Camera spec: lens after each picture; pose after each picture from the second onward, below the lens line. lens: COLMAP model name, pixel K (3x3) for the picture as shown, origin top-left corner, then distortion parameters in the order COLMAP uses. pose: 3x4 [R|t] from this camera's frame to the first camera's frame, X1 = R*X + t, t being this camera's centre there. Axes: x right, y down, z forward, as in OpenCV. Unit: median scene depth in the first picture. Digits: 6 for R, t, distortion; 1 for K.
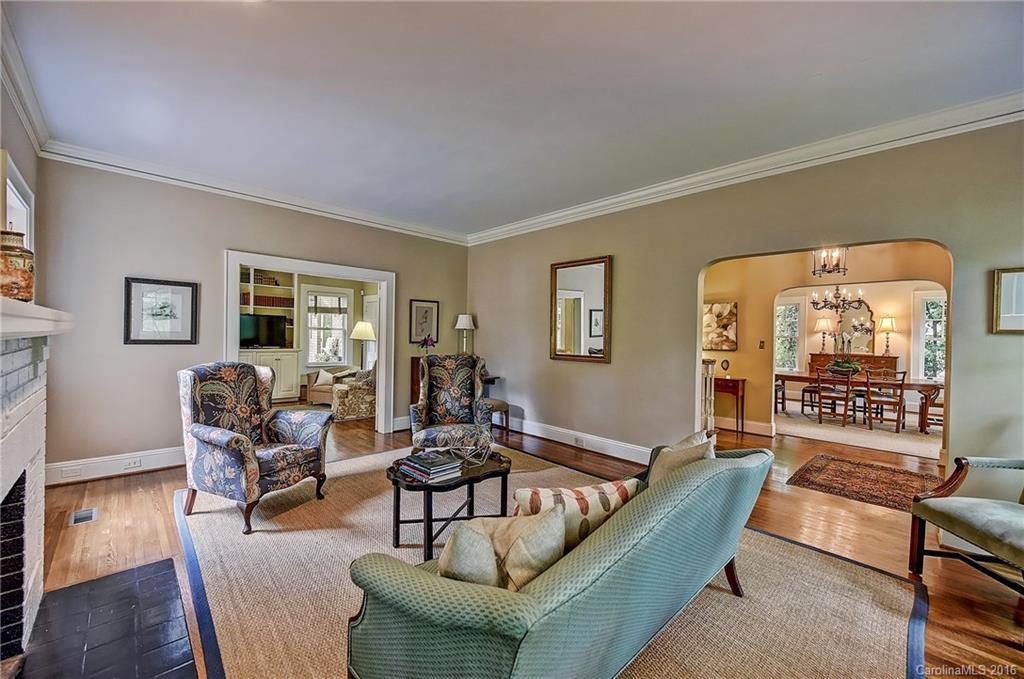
lens RADIAL K [[403.8, 0, 507.1], [0, 403.8, 335.2], [0, 0, 1]] dist [-0.002752, -0.000494]
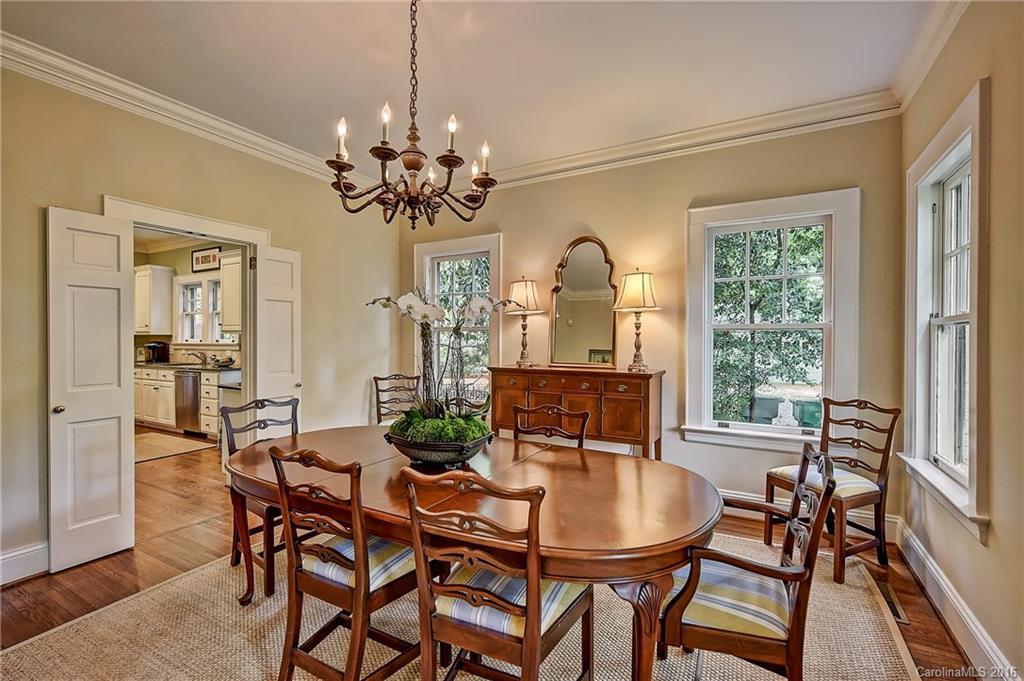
lens RADIAL K [[455.7, 0, 513.3], [0, 455.7, 342.9], [0, 0, 1]] dist [-0.000798, 0.000178]
pose [[0.952889, -0.016809, 0.302852, 0.710332], [0.014381, 0.999844, 0.010245, 0.018048], [-0.302977, -0.005407, 0.952983, 0.625930]]
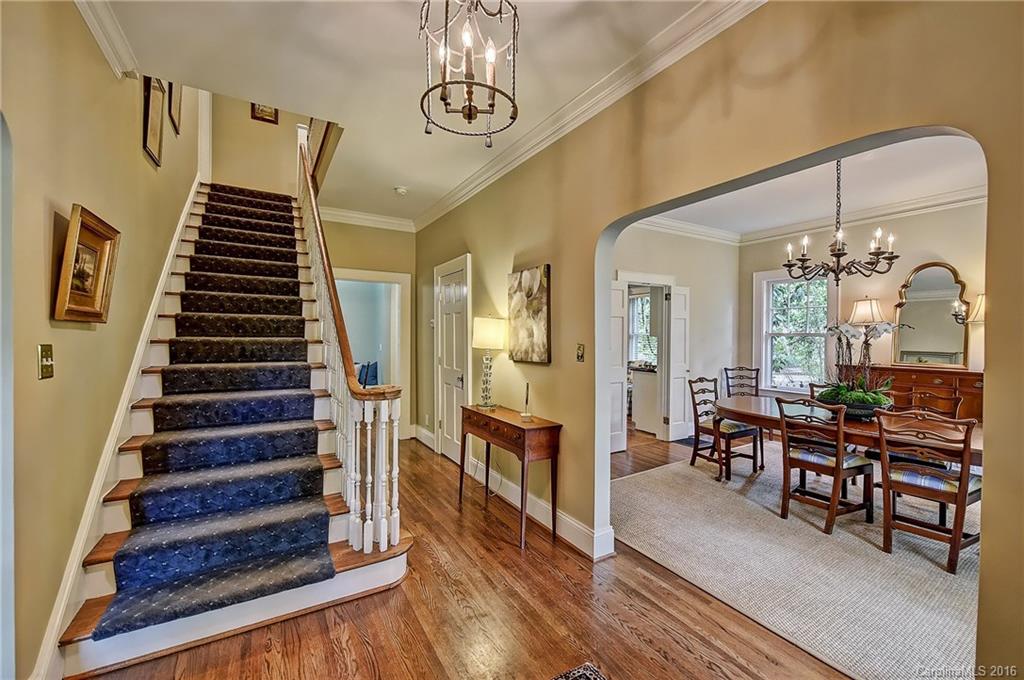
lens RADIAL K [[417.6, 0, 516.7], [0, 417.6, 336.9], [0, 0, 1]] dist [-0.002679, -0.000303]
pose [[0.977341, -0.009997, -0.211436, 0.497032], [0.010052, 0.999949, -0.000814, 0.004095], [0.211433, -0.001330, 0.977392, 0.394495]]
